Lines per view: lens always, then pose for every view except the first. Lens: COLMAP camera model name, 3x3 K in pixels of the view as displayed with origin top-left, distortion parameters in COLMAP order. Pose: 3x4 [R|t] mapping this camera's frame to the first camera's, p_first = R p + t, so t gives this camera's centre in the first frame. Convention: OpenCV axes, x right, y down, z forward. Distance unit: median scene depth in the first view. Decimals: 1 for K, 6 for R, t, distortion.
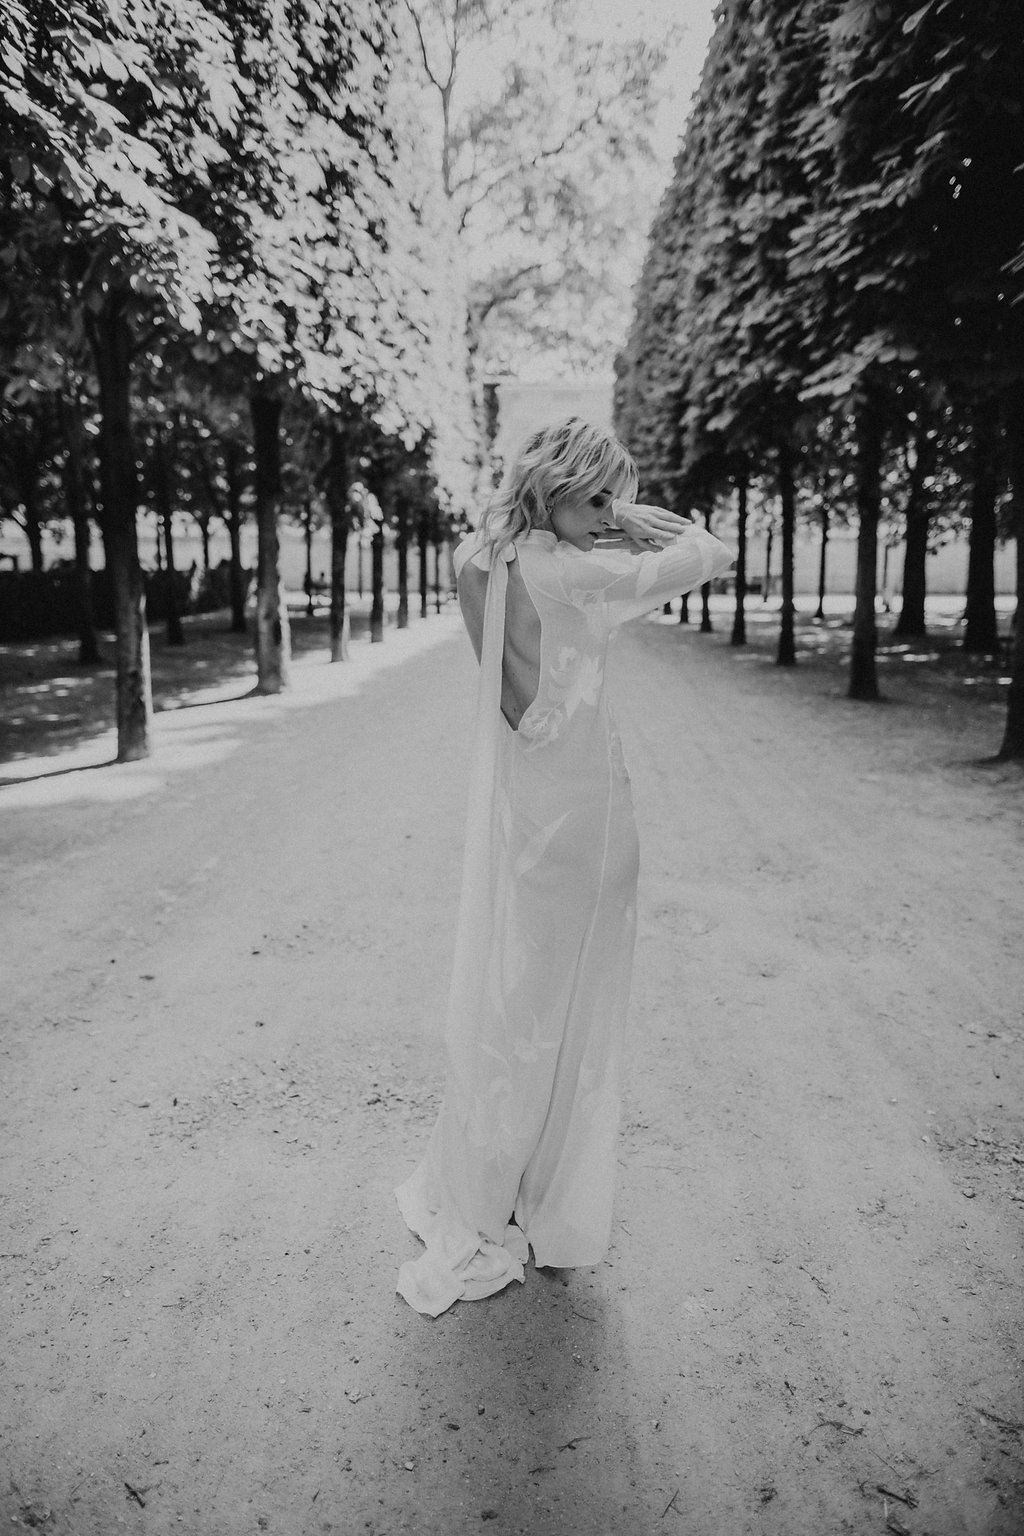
lens RADIAL K [[1054.4, 0, 540.0], [0, 1054.4, 774.8], [0, 0, 1]] dist [-0.051220, 0.049941]
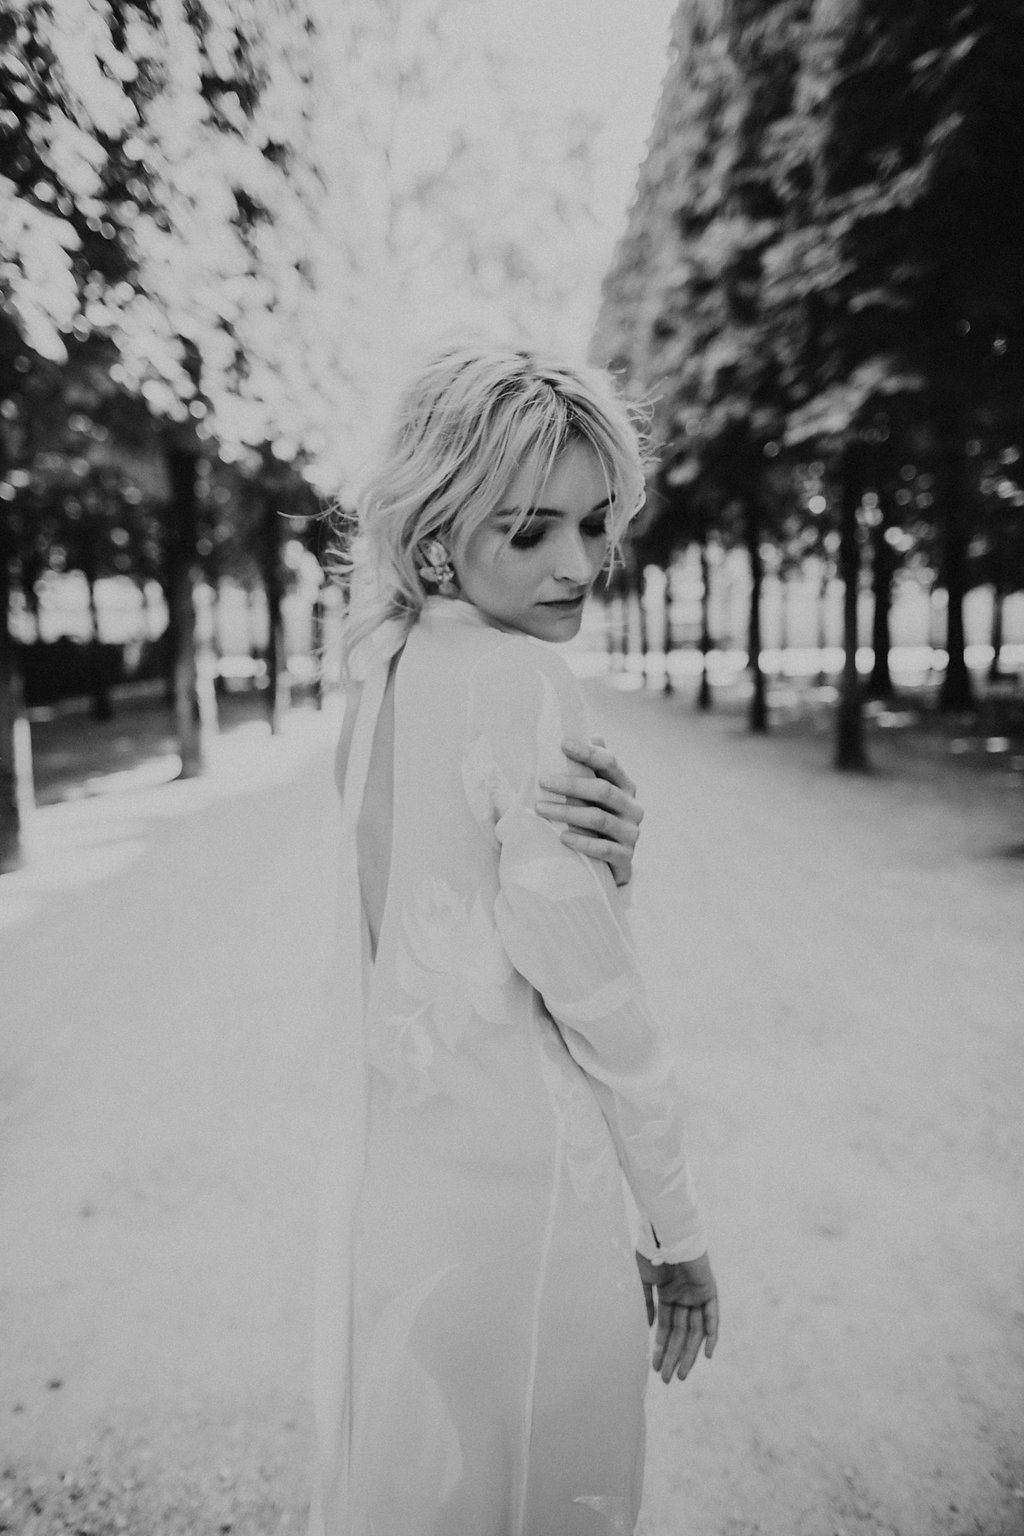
lens RADIAL K [[1054.4, 0, 540.0], [0, 1054.4, 774.8], [0, 0, 1]] dist [-0.051220, 0.049941]
pose [[0.998927, -0.024058, 0.039573, 0.002351], [0.026204, 0.998163, -0.054623, -0.028015], [-0.038186, 0.055601, 0.997723, 0.113527]]
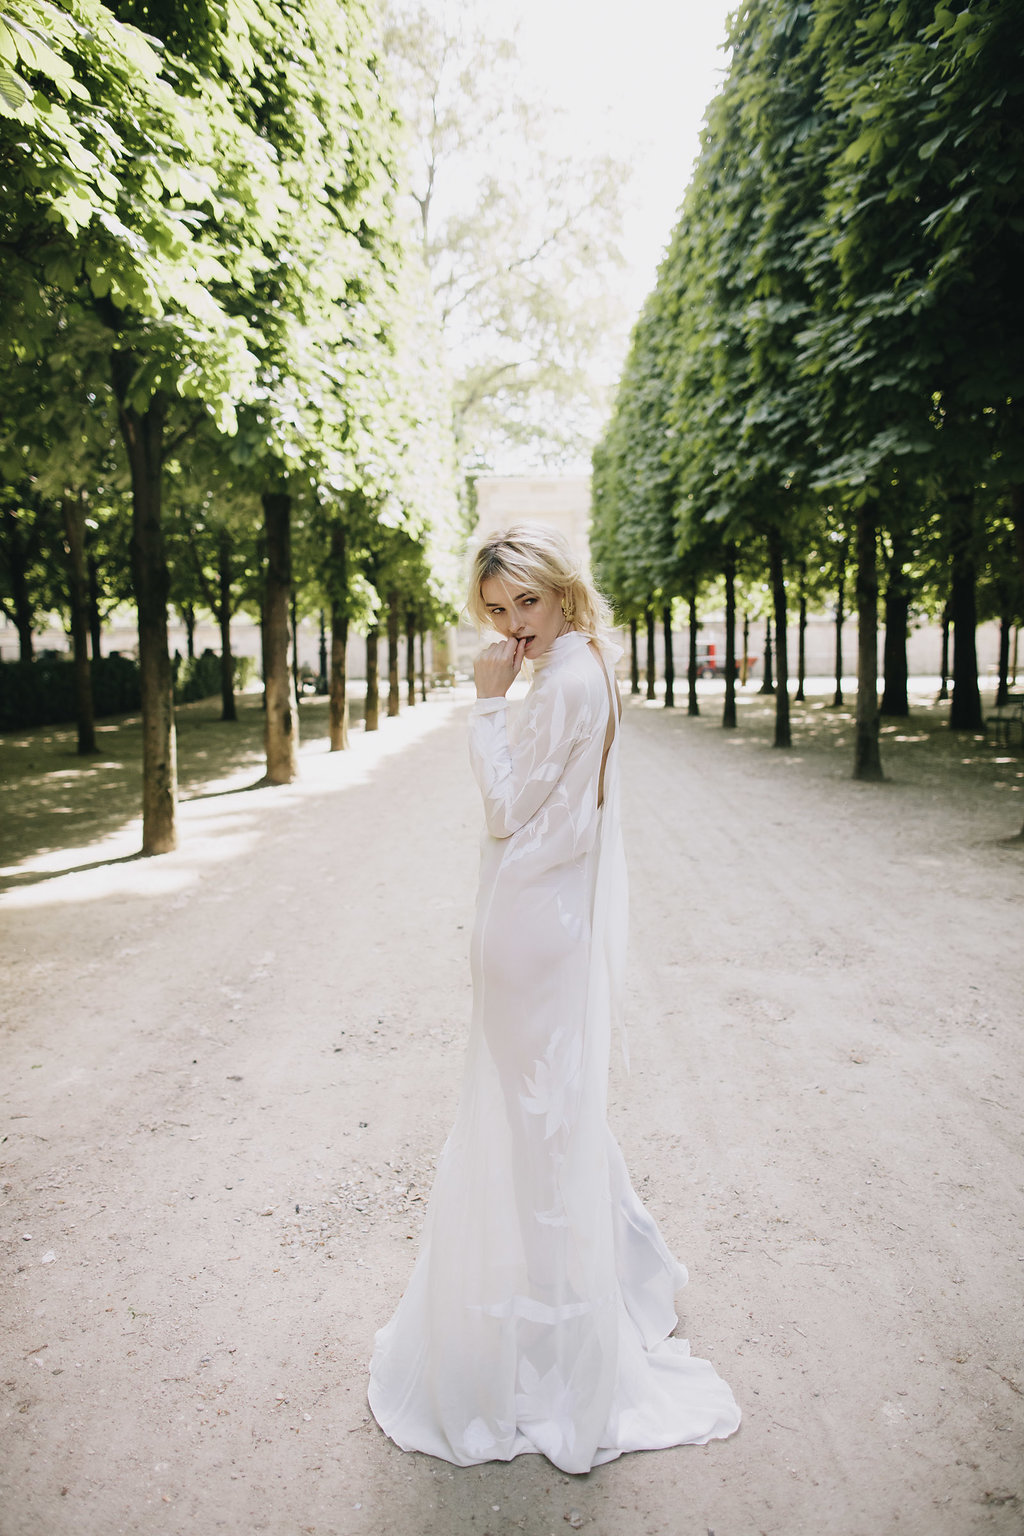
lens RADIAL K [[1054.4, 0, 540.0], [0, 1054.4, 774.8], [0, 0, 1]] dist [-0.051220, 0.049941]
pose [[0.999533, -0.013459, 0.027418, -0.040552], [0.015598, 0.996724, -0.079356, -0.002516], [-0.026260, 0.079746, 0.996469, -0.001883]]
